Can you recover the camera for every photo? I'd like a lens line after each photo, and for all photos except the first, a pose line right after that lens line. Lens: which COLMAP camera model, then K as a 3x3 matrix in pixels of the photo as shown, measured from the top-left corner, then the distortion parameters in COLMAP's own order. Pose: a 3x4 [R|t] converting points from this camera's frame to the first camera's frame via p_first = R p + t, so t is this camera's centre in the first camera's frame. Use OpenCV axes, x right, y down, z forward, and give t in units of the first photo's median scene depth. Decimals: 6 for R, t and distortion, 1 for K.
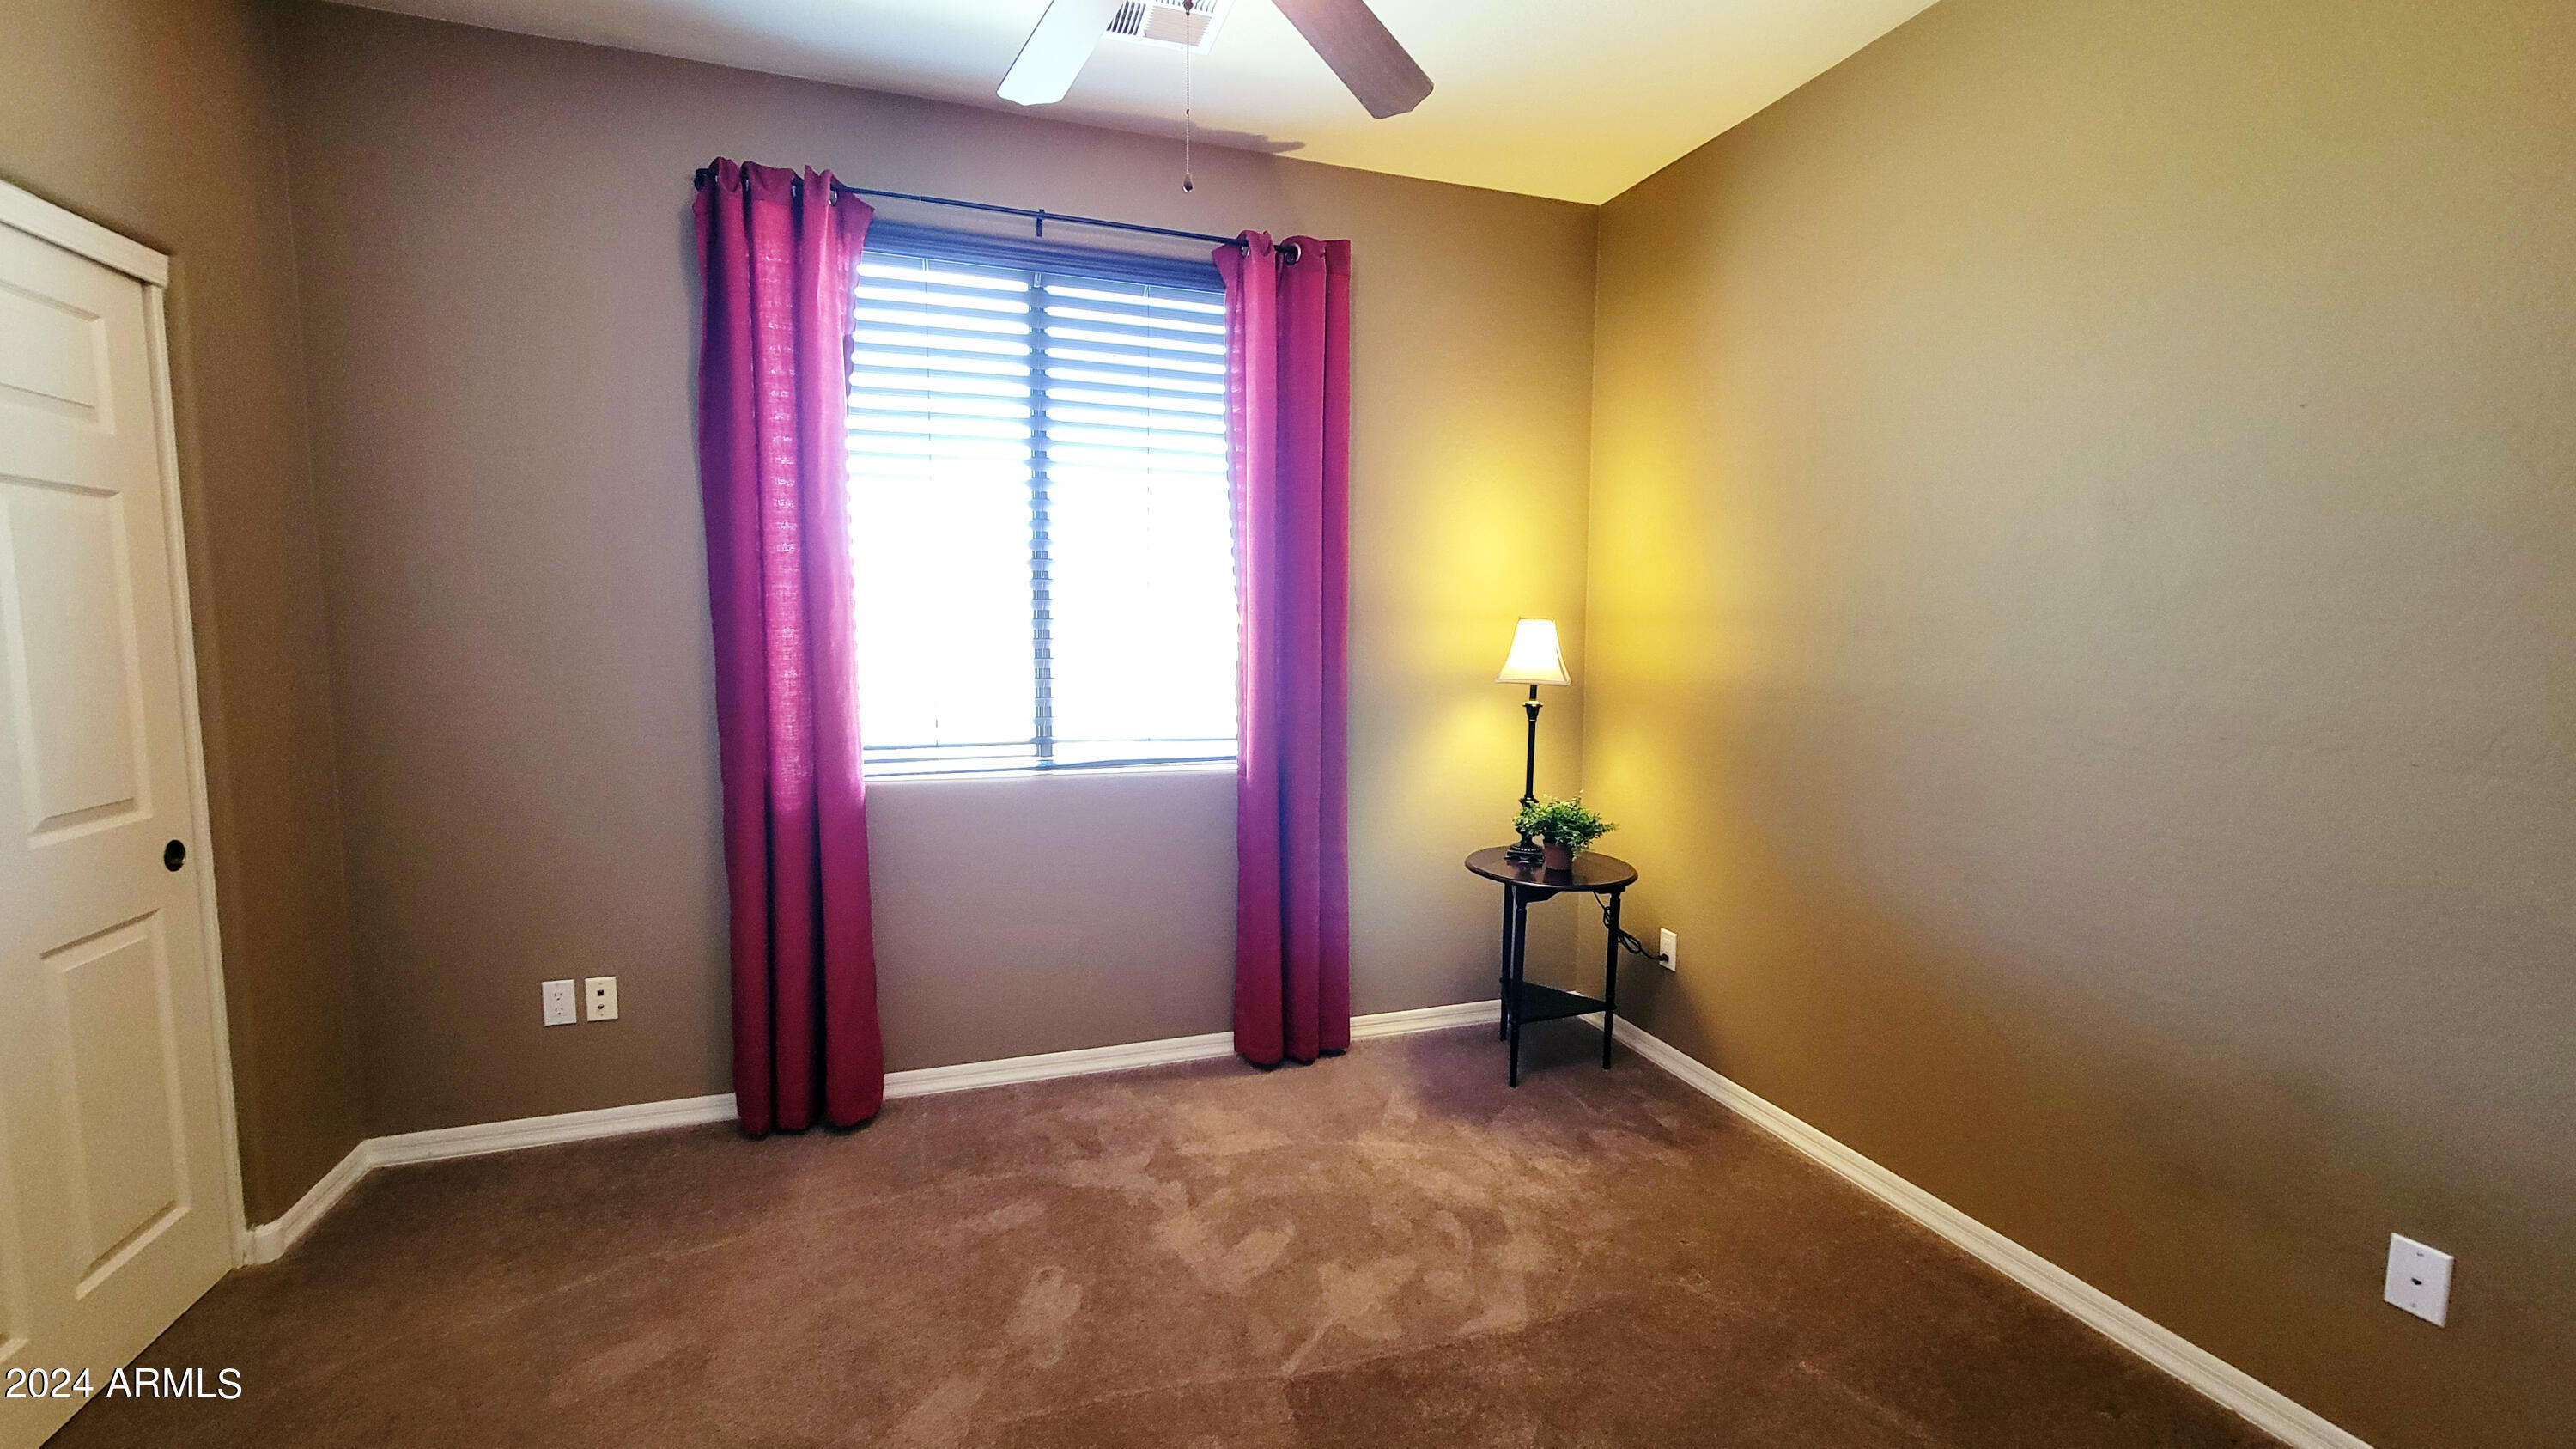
lens RADIAL K [[1118.7, 0, 1295.3], [0, 1118.7, 749.6], [0, 0, 1]] dist [0.004555, 0.000154]
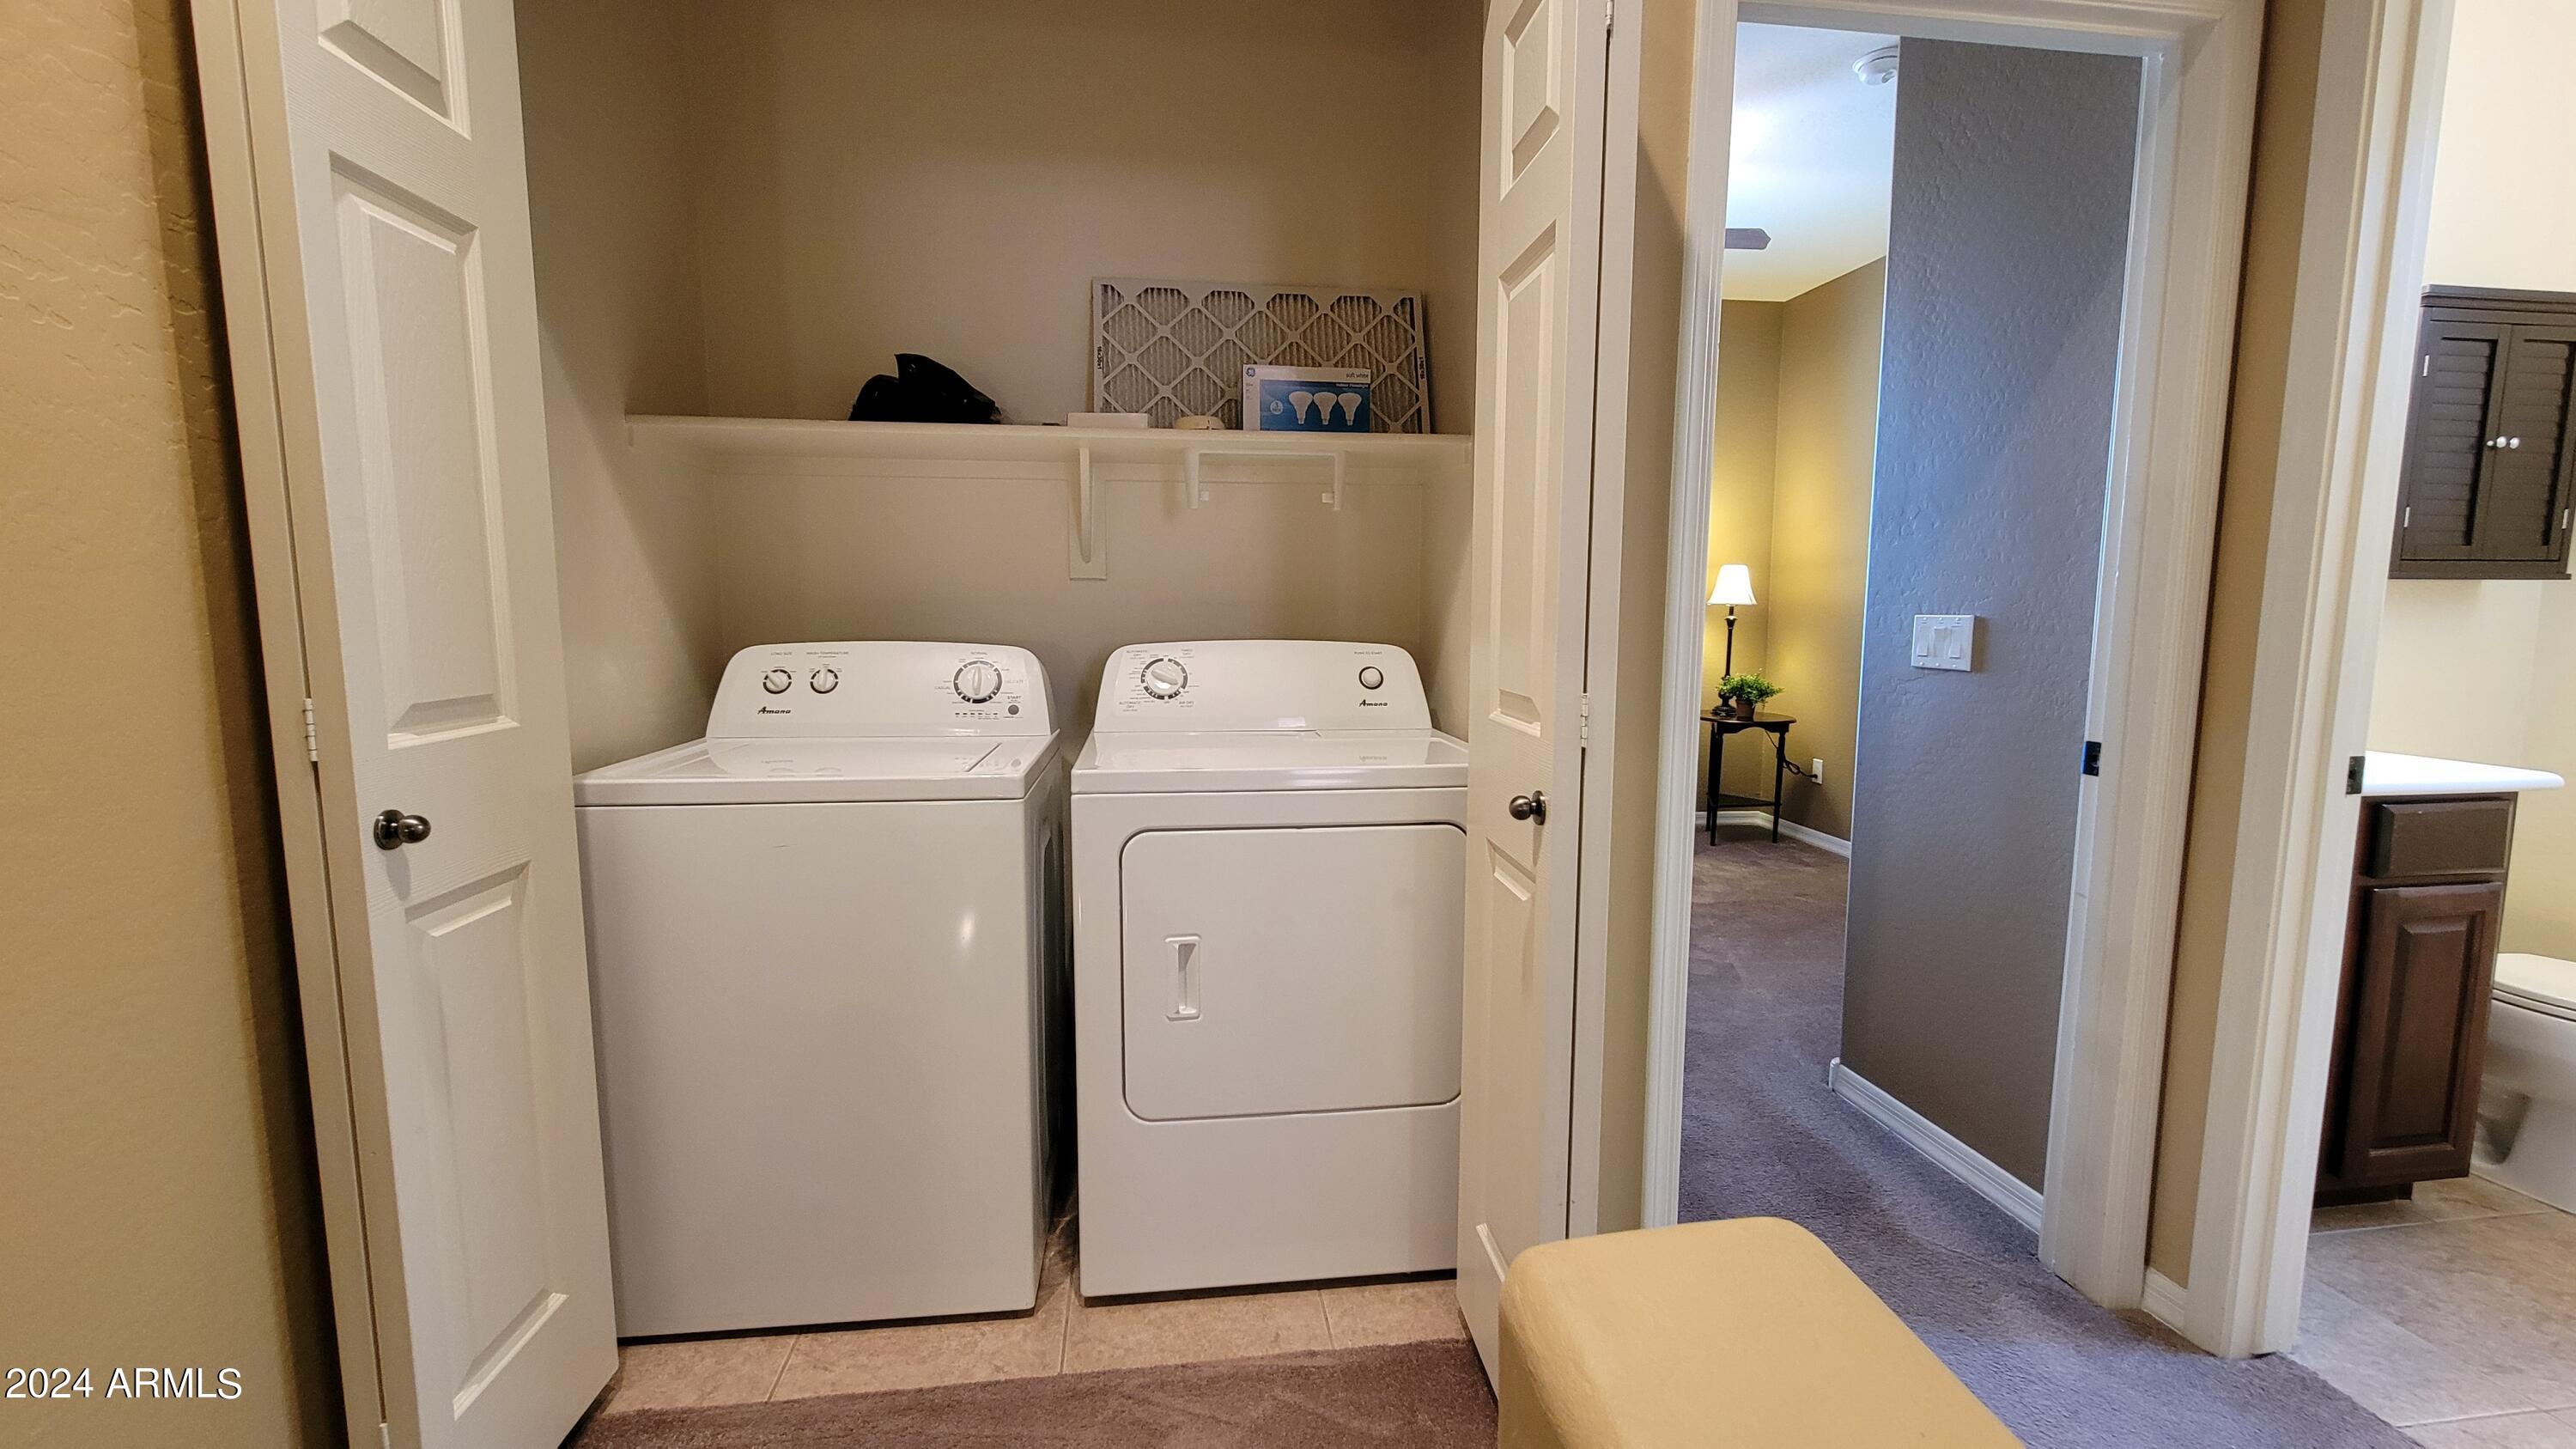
lens RADIAL K [[1003.9, 0, 1303.3], [0, 1003.9, 718.3], [0, 0, 1]] dist [-0.003300, -0.000222]
pose [[0.977896, 0.017530, -0.208357, -0.088787], [-0.013976, 0.999731, 0.018521, 0.085258], [0.208626, -0.015199, 0.977877, -0.553507]]
